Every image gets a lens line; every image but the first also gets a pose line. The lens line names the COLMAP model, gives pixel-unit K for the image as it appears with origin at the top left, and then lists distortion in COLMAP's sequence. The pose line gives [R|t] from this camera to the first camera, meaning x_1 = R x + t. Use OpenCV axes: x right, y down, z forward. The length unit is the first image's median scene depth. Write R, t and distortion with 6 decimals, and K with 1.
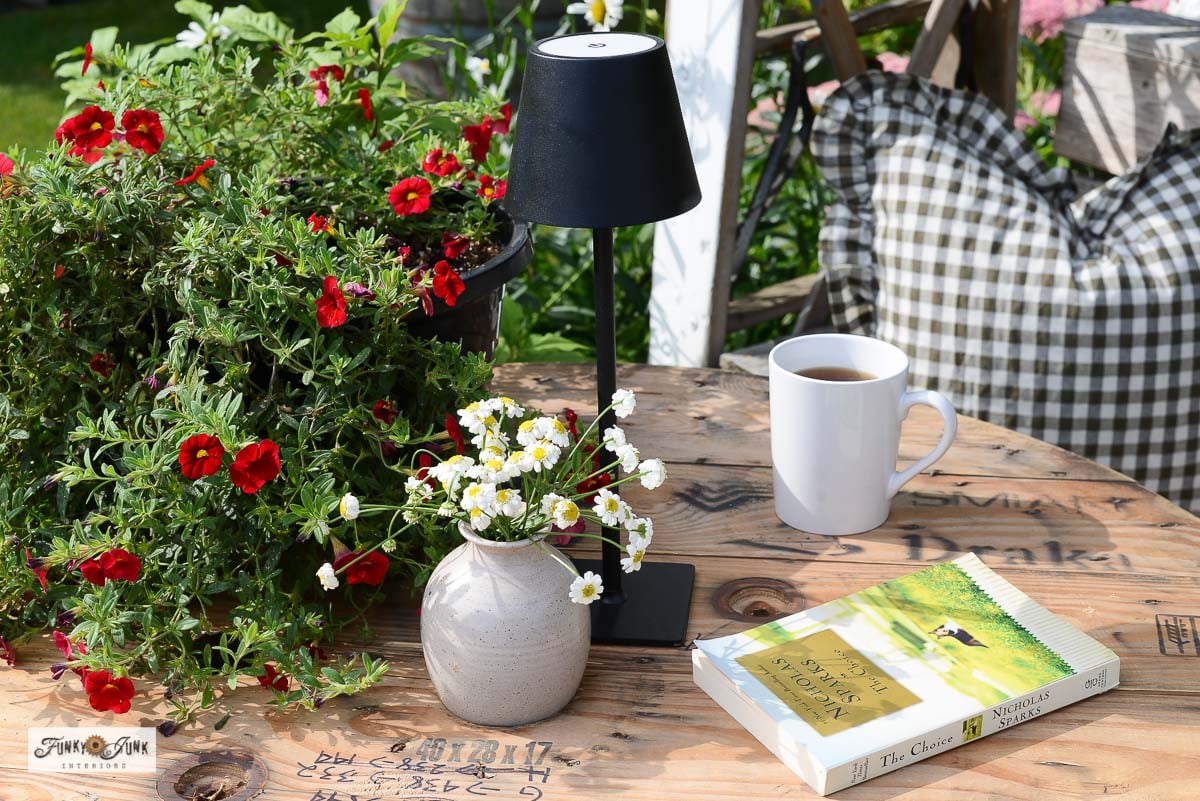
lens RADIAL K [[1813.7, 0, 600.0], [0, 1813.7, 400.5], [0, 0, 1]] dist [-0.101547, 0.076422]
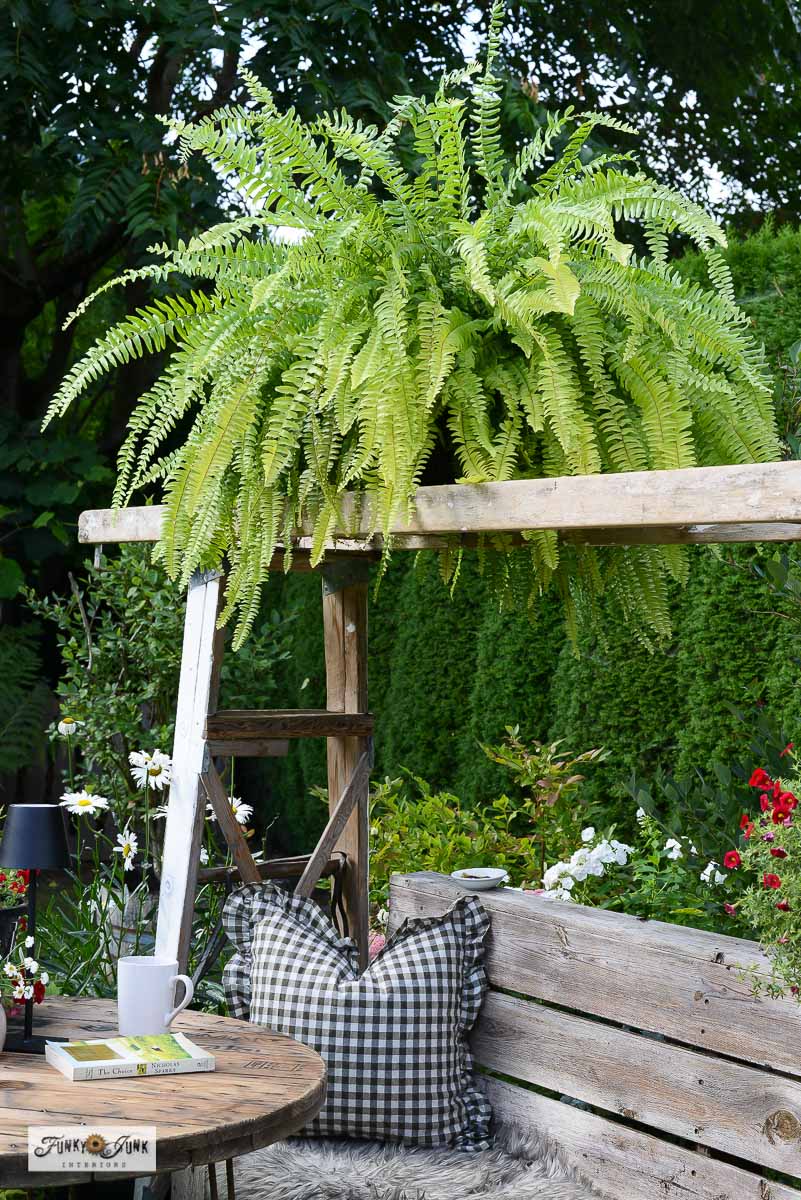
lens RADIAL K [[1781.3, 0, 400.5], [0, 1781.3, 600.0], [0, 0, 1]] dist [-0.109615, 0.086451]
pose [[0.998174, 0.056243, -0.022044, 0.344929], [-0.060228, 0.898427, -0.434973, 0.379608], [-0.004659, 0.435506, 0.900174, -0.889123]]
